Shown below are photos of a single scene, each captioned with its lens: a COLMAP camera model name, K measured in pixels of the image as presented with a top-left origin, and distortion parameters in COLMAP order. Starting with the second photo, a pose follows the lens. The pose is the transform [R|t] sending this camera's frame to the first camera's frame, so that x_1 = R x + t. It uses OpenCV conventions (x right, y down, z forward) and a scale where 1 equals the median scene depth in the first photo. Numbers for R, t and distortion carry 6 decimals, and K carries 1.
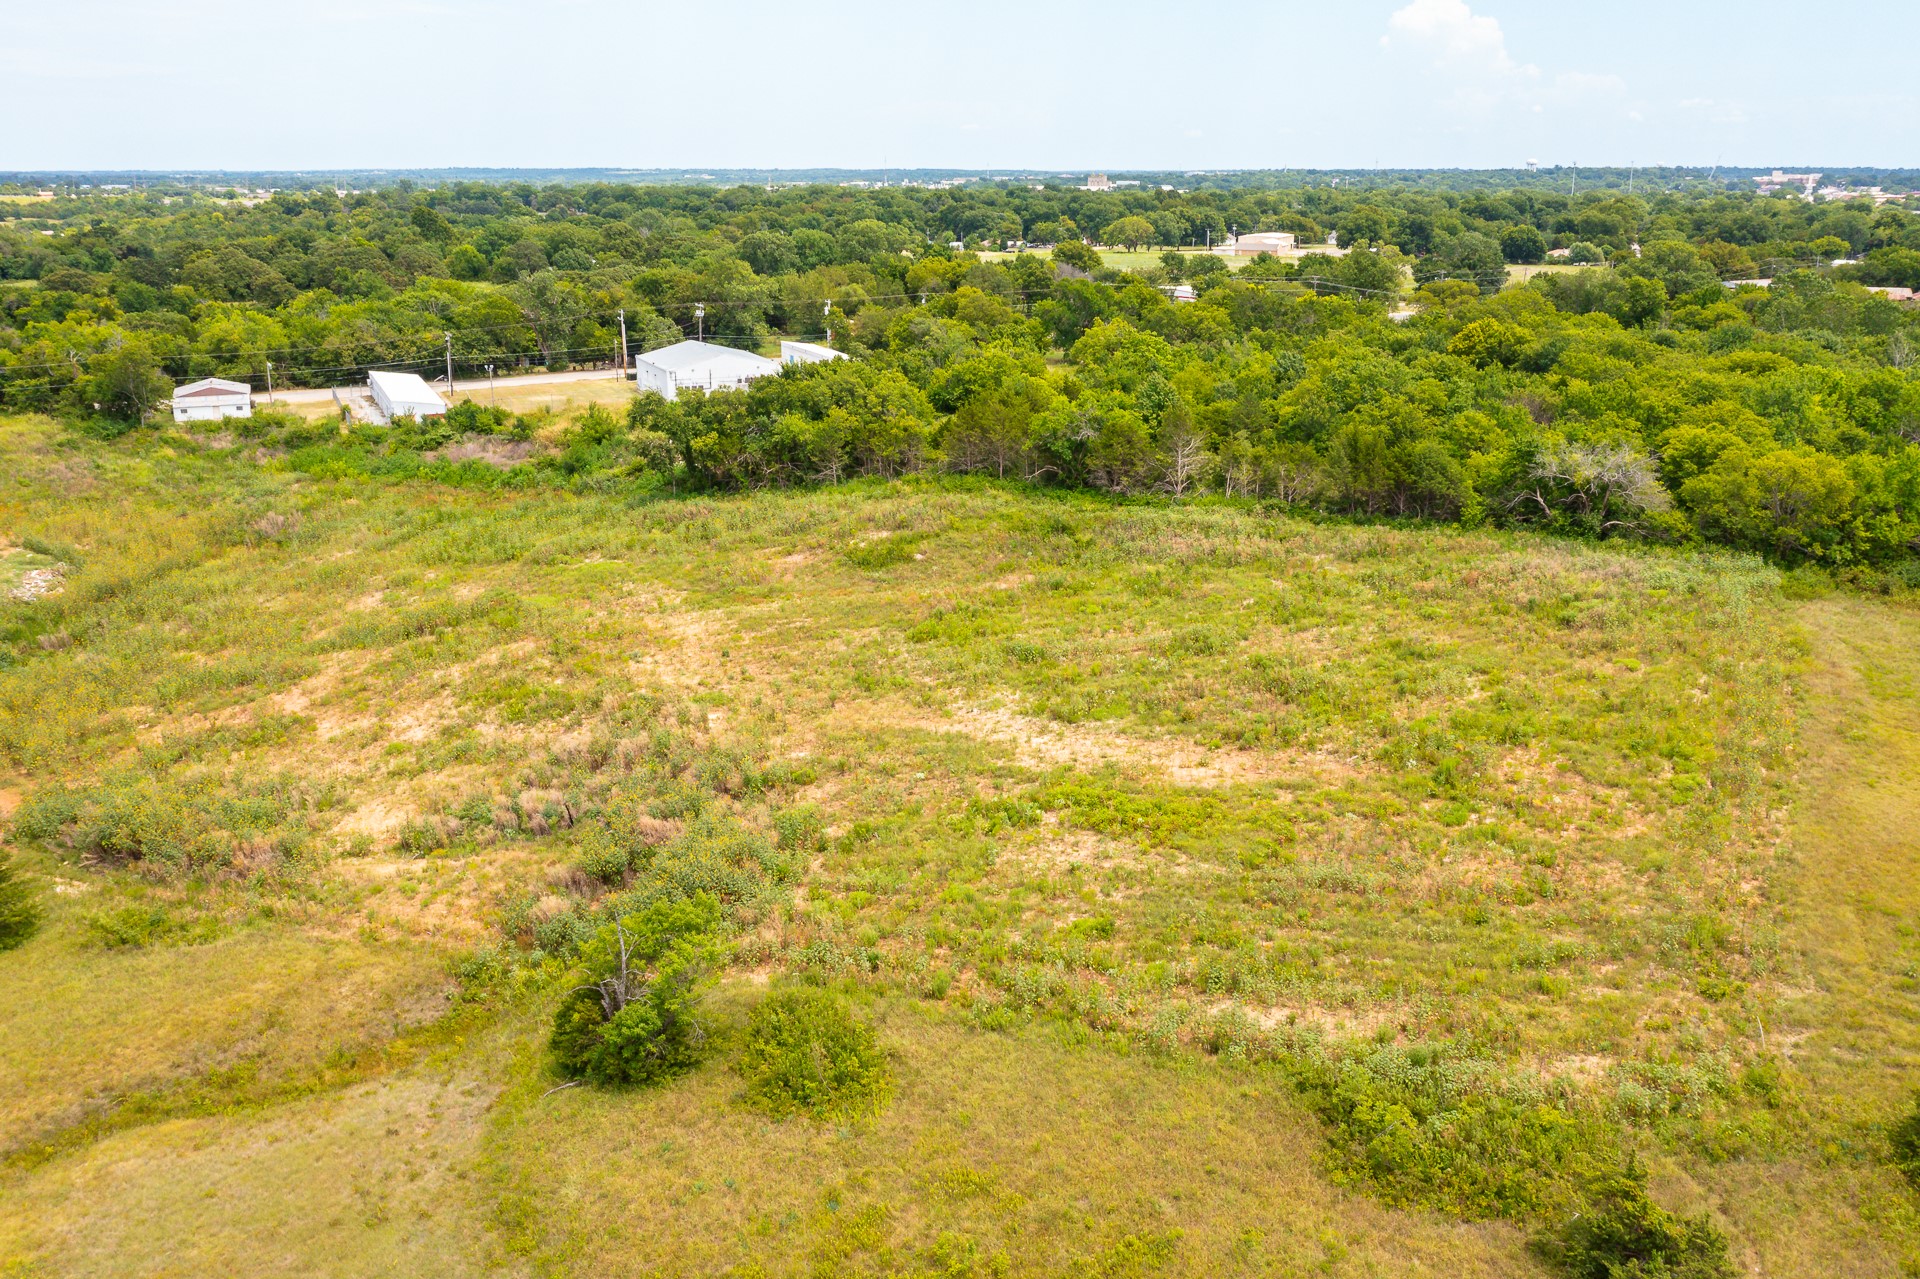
lens RADIAL K [[1557.9, 0, 1015.3], [0, 1557.9, 636.7], [0, 0, 1]] dist [-0.027963, 0.020106]
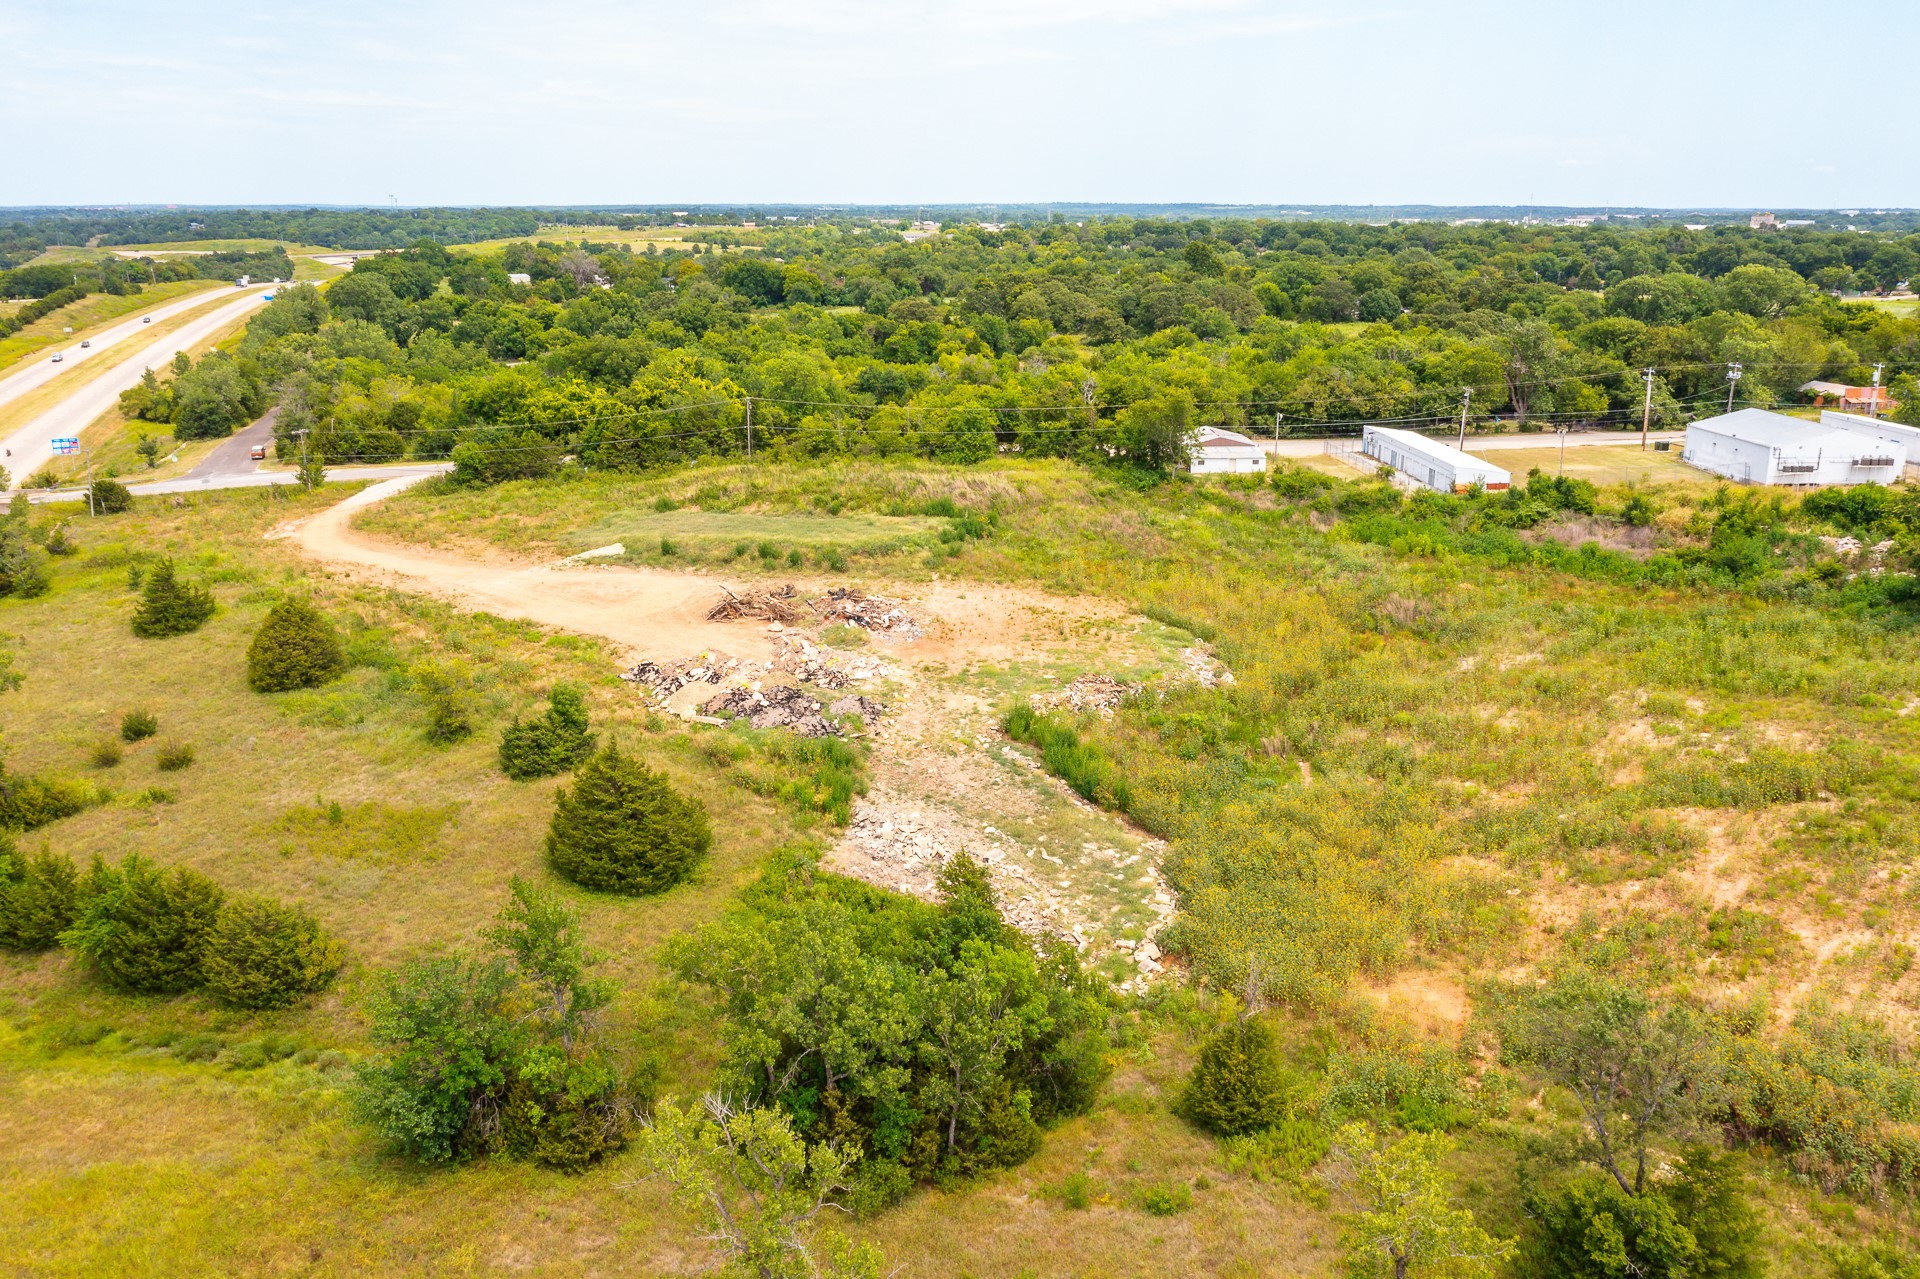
lens RADIAL K [[1557.9, 0, 1015.3], [0, 1557.9, 636.7], [0, 0, 1]] dist [-0.027963, 0.020106]
pose [[0.942530, 0.088663, -0.322144, -0.351444], [-0.095581, 0.995405, -0.005690, -0.028066], [0.320159, 0.036154, 0.946674, 0.095255]]
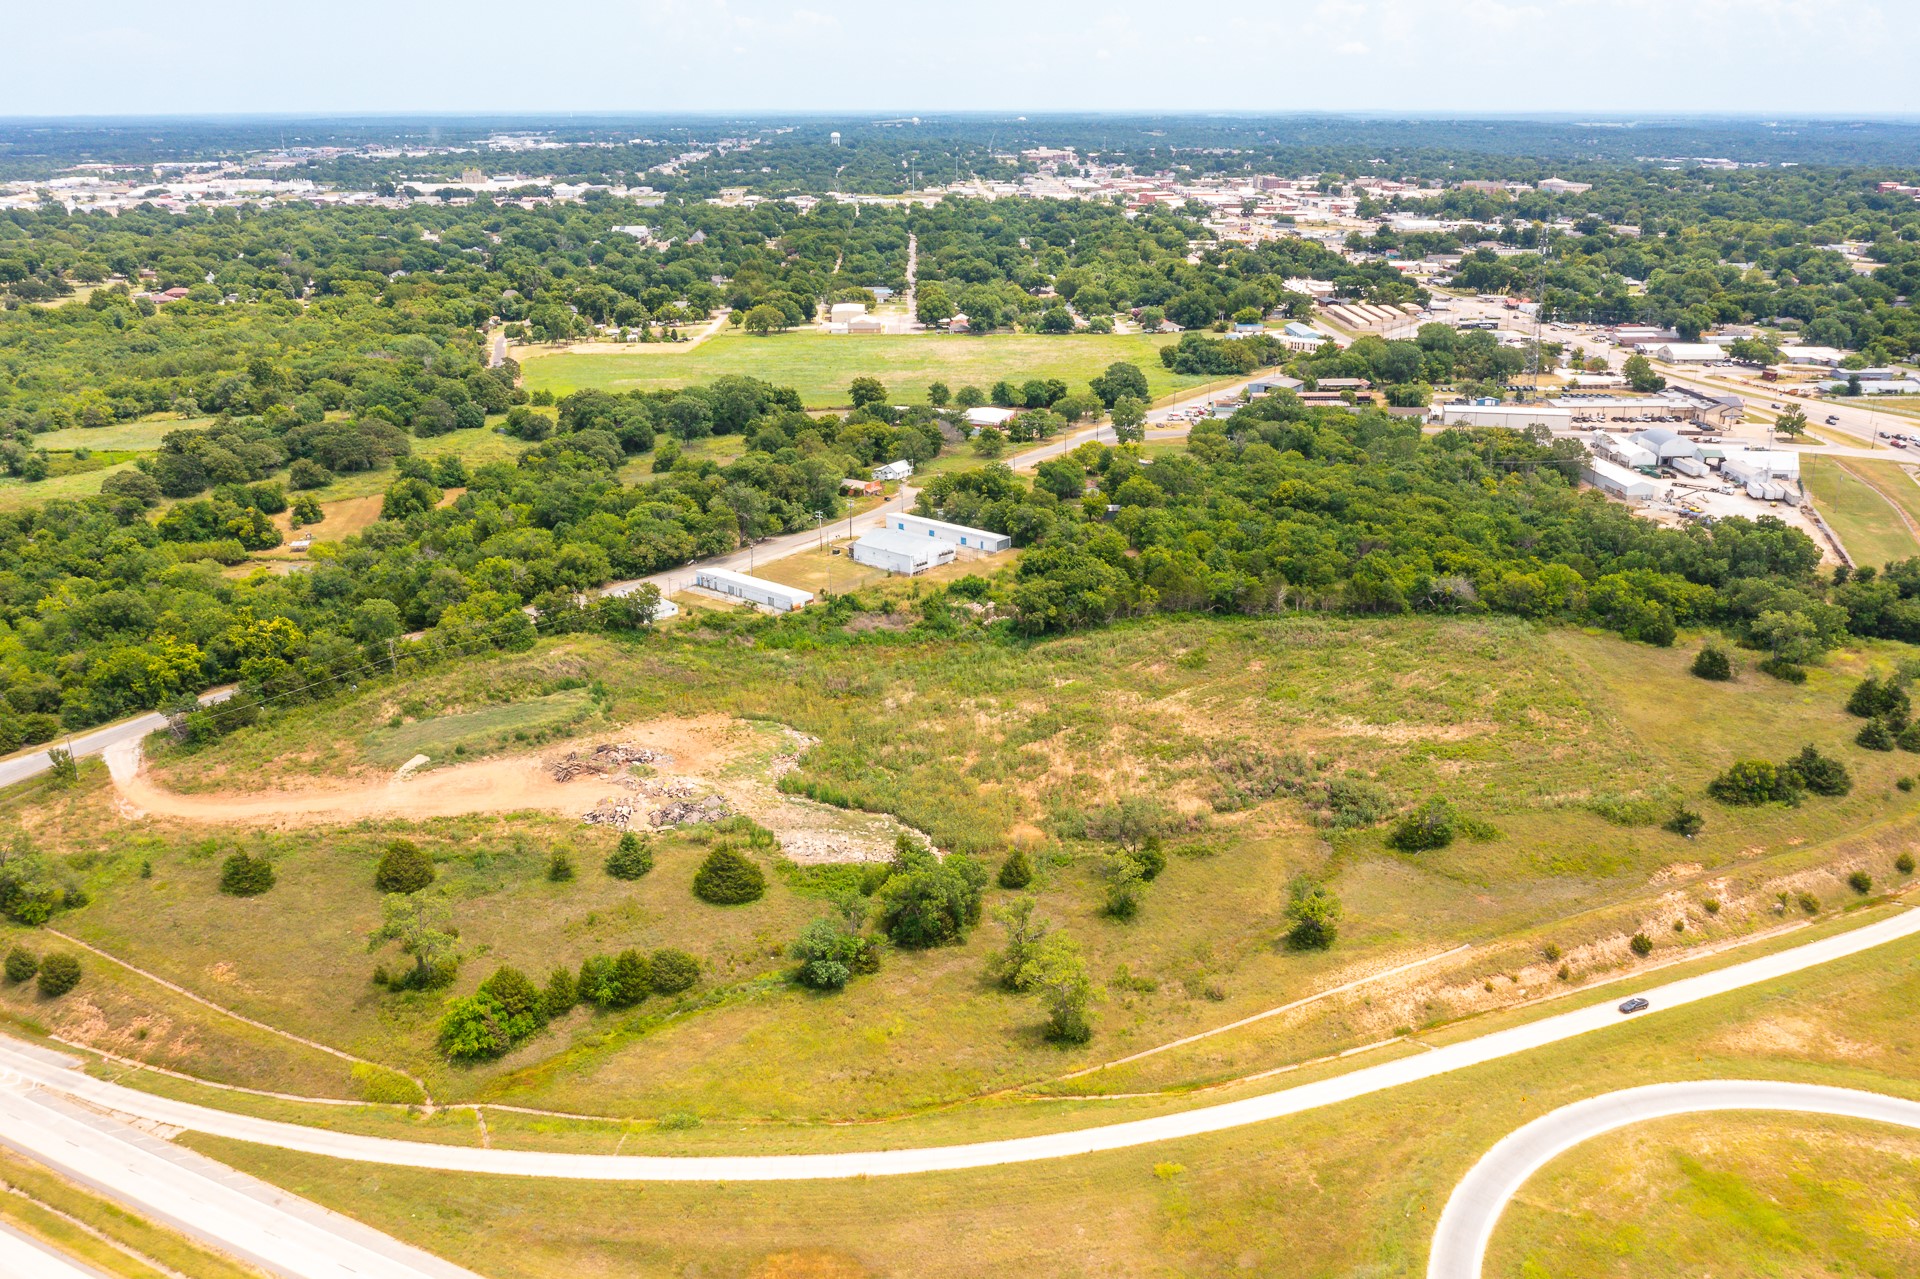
lens RADIAL K [[1557.9, 0, 1015.3], [0, 1557.9, 636.7], [0, 0, 1]] dist [-0.027963, 0.020106]
pose [[0.889825, -0.134007, 0.436181, -0.945291], [0.117412, 0.990959, 0.064925, -0.193461], [-0.440938, -0.006559, 0.897514, -0.639764]]
